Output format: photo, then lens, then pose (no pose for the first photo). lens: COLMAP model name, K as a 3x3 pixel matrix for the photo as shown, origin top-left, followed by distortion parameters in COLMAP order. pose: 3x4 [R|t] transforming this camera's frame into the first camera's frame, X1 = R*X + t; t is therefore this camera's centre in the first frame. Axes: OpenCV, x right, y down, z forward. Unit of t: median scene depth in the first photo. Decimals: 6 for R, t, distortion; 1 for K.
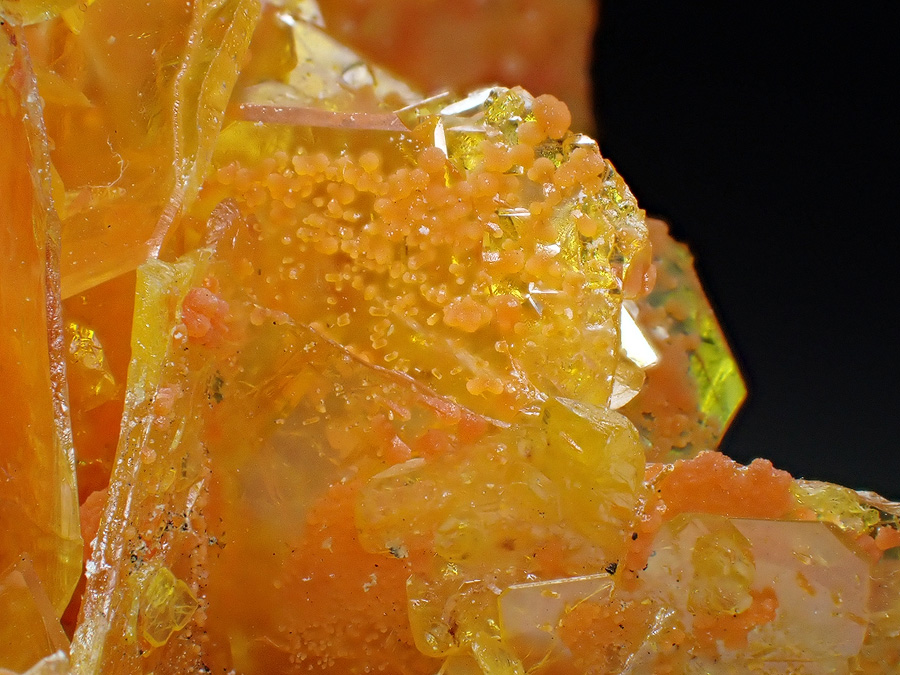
lens RADIAL K [[2887.1, 0, 450.1], [0, 2887.1, 337.8], [0, 0, 1]] dist [-0.026864, 0.000000]
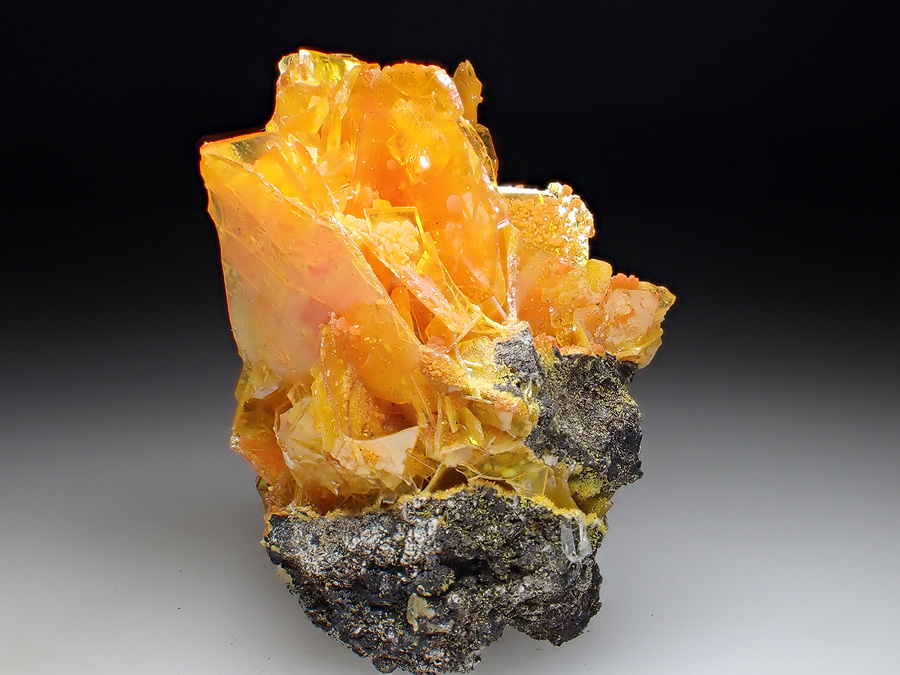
lens RADIAL K [[1330.2, 0, 448.4], [0, 1330.2, 338.4], [0, 0, 1]] dist [0.003719, 0.000000]
pose [[0.949786, -0.037810, 0.310608, -0.687089], [0.034555, 0.999275, 0.015979, 0.088648], [-0.310987, -0.004444, 0.950404, -0.646433]]
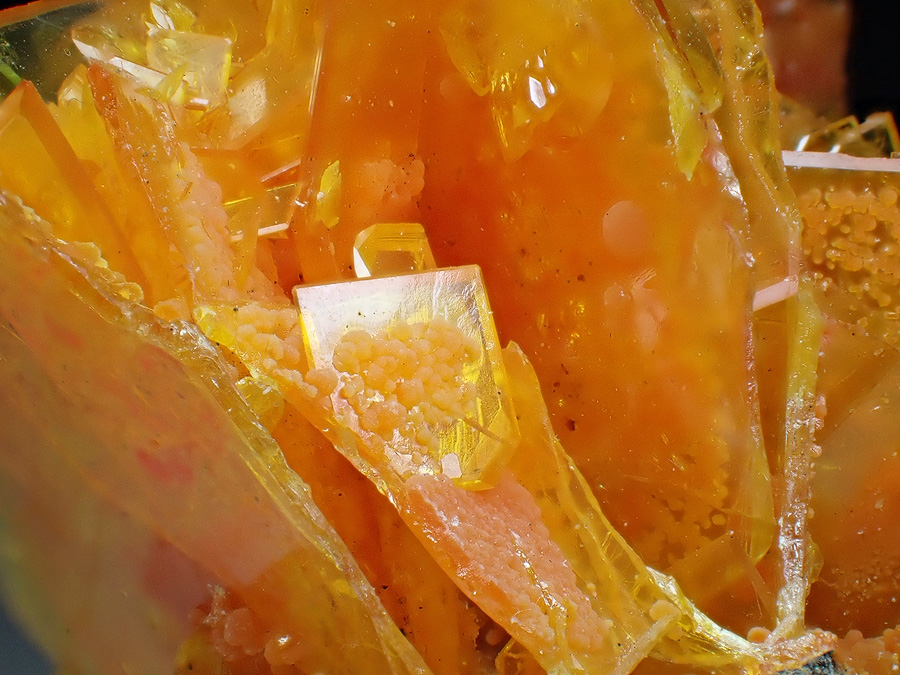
lens RADIAL K [[2887.1, 0, 450.4], [0, 2887.1, 336.6], [0, 0, 1]] dist [-0.026864, 0.000000]
pose [[0.987756, -0.030236, 0.153046, -0.407709], [0.020513, 0.997693, 0.064712, -0.085165], [-0.154650, -0.060780, 0.986098, -0.207104]]
